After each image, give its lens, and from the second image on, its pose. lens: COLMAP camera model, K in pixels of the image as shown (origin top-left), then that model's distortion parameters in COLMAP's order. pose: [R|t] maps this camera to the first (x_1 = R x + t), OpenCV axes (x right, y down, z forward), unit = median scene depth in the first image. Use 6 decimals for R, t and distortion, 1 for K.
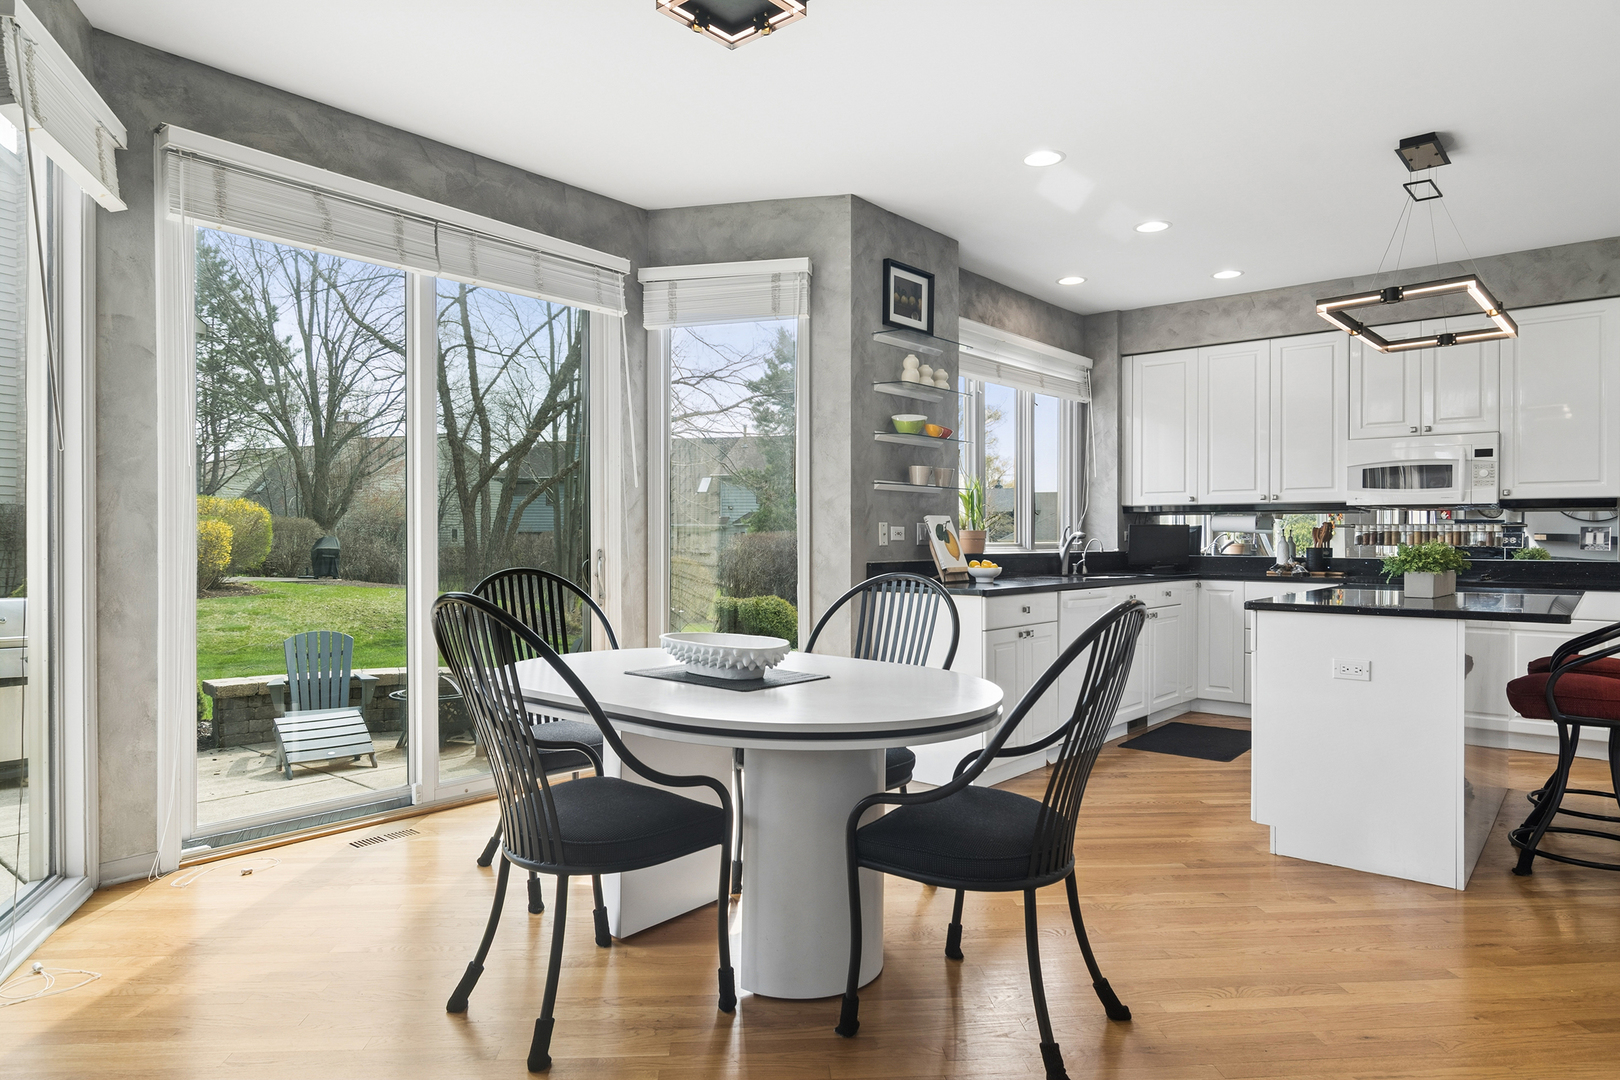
lens RADIAL K [[970.6, 0, 808.5], [0, 970.6, 542.0], [0, 0, 1]] dist [-0.000478, -0.000390]
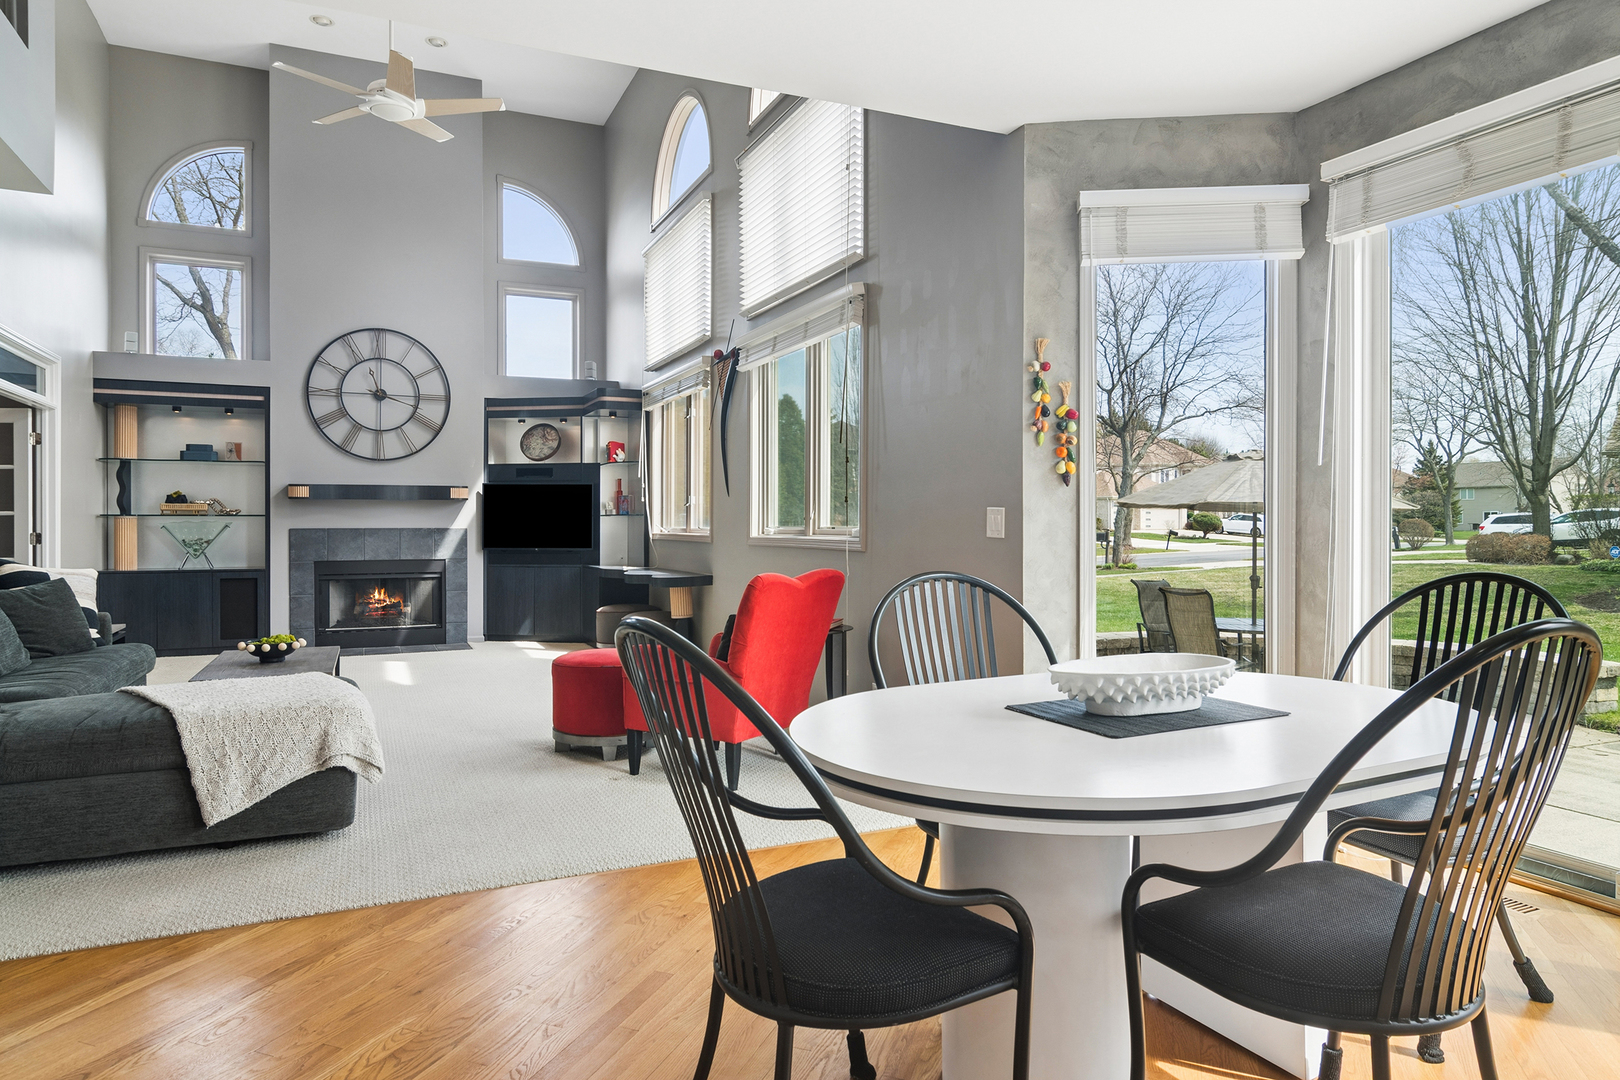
lens RADIAL K [[970.6, 0, 817.0], [0, 970.6, 527.5], [0, 0, 1]] dist [-0.000478, -0.000390]
pose [[-0.412773, -0.000959, -0.910833, 0.346771], [-0.006882, 0.999974, 0.002066, -0.002374], [0.910808, 0.007121, -0.412769, 0.527514]]
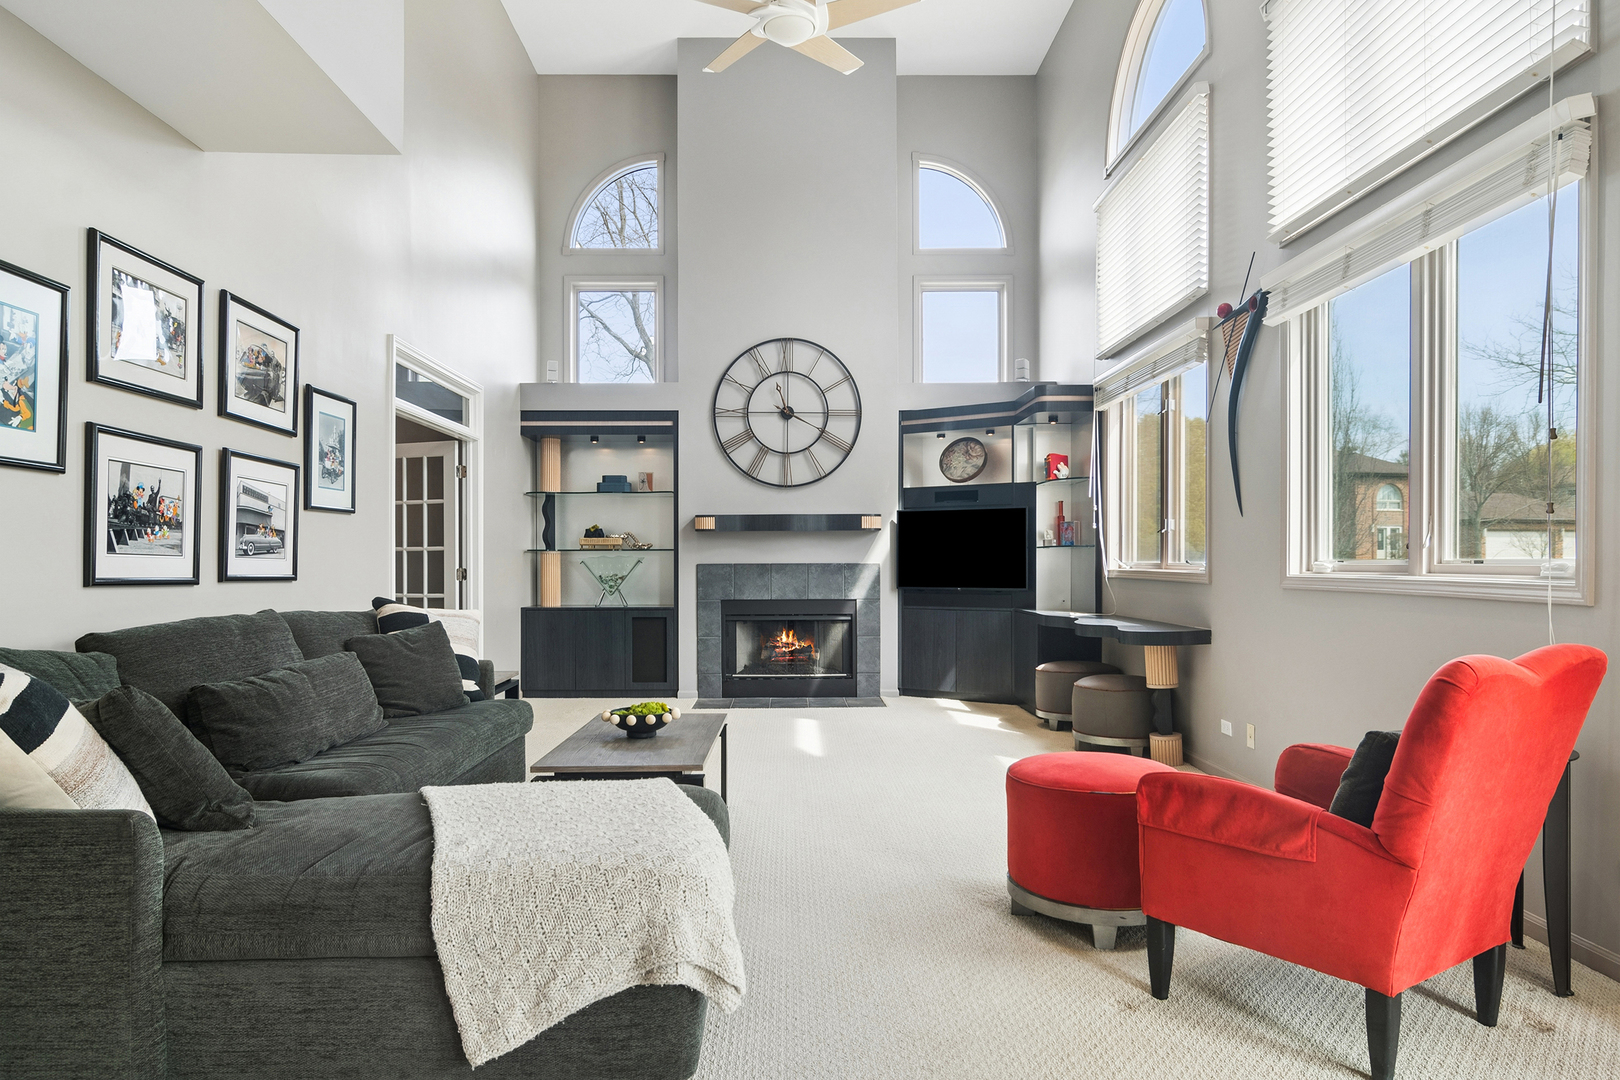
lens RADIAL K [[970.6, 0, 817.7], [0, 970.6, 557.3], [0, 0, 1]] dist [-0.000478, -0.000390]
pose [[-0.741311, -0.004288, -0.671148, 0.105886], [-0.004409, 0.999989, -0.001518, 0.000067], [0.671147, 0.001834, -0.741322, 0.291942]]
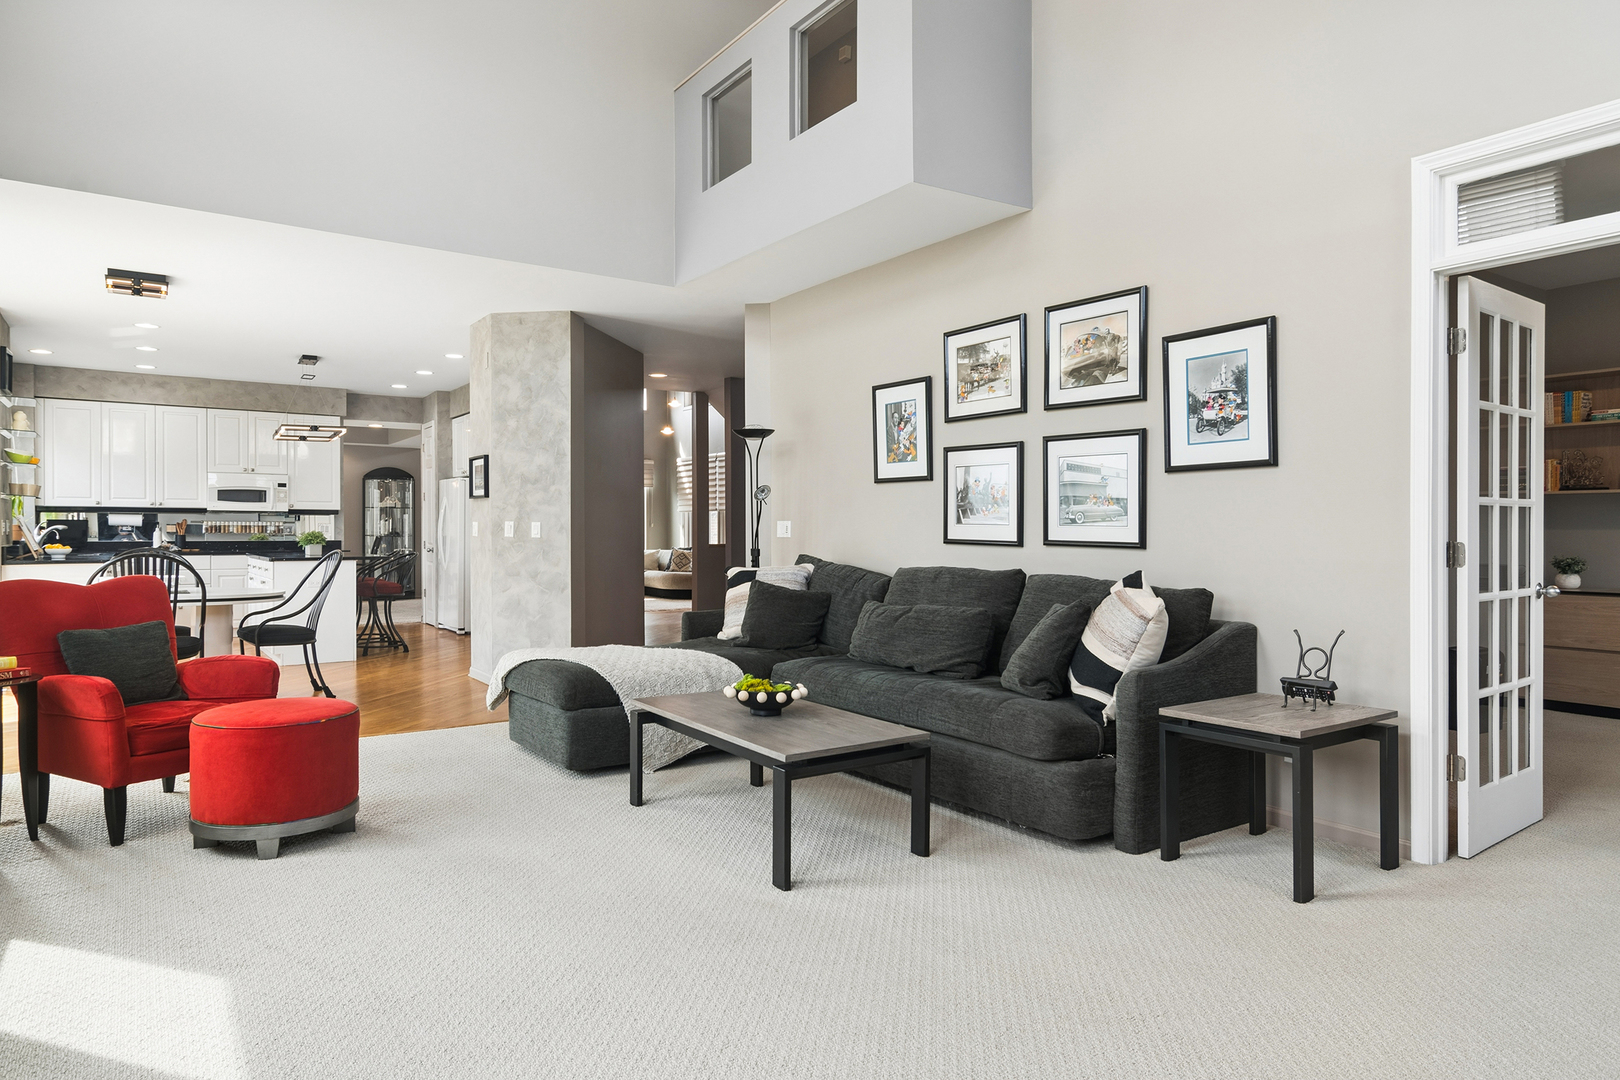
lens RADIAL K [[970.6, 0, 809.2], [0, 970.6, 542.0], [0, 0, 1]] dist [-0.000478, -0.000390]
pose [[0.254772, -0.013686, 0.966904, -0.921418], [0.005549, 0.999904, 0.012691, 0.003478], [-0.966985, 0.002132, 0.254823, -0.521422]]
